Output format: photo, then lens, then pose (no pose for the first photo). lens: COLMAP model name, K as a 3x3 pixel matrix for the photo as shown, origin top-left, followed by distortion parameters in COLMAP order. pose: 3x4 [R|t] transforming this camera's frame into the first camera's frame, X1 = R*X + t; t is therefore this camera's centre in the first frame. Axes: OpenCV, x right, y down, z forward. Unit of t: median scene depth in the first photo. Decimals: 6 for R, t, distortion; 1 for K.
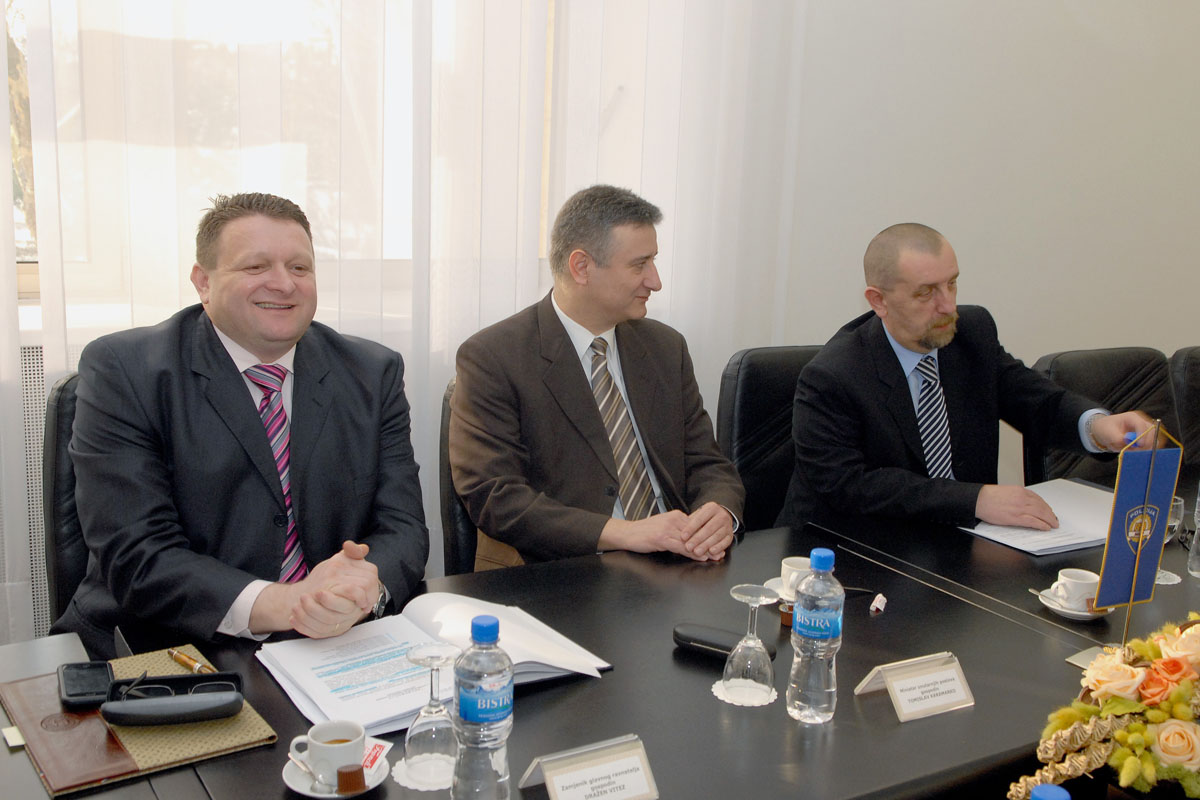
lens RADIAL K [[1190.7, 0, 600.0], [0, 1190.7, 400.0], [0, 0, 1]] dist [-0.001604, 0.016631]
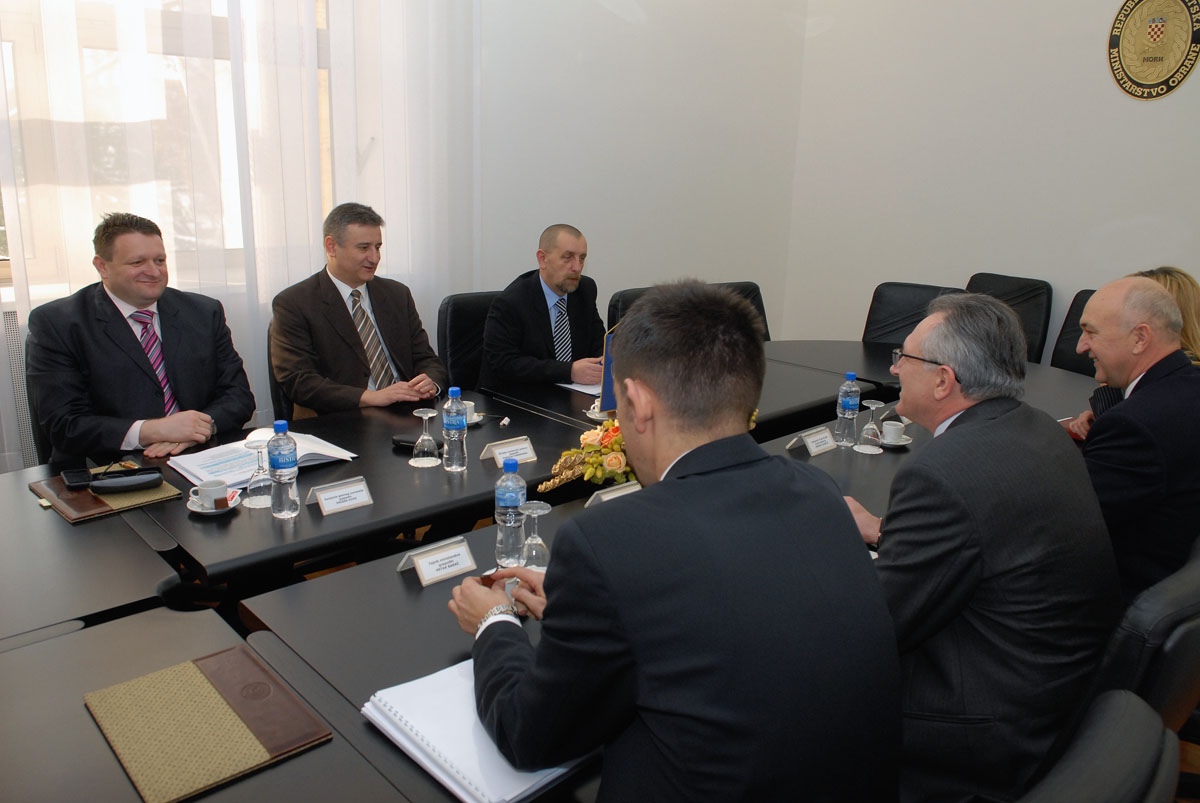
lens RADIAL K [[969.1, 0, 600.0], [0, 969.1, 401.5], [0, 0, 1]] dist [-0.010571, -0.007447]
pose [[0.984952, -0.062770, 0.161025, 0.120194], [0.052908, 0.996493, 0.064821, 0.040653], [-0.164529, -0.055326, 0.984819, -0.505700]]
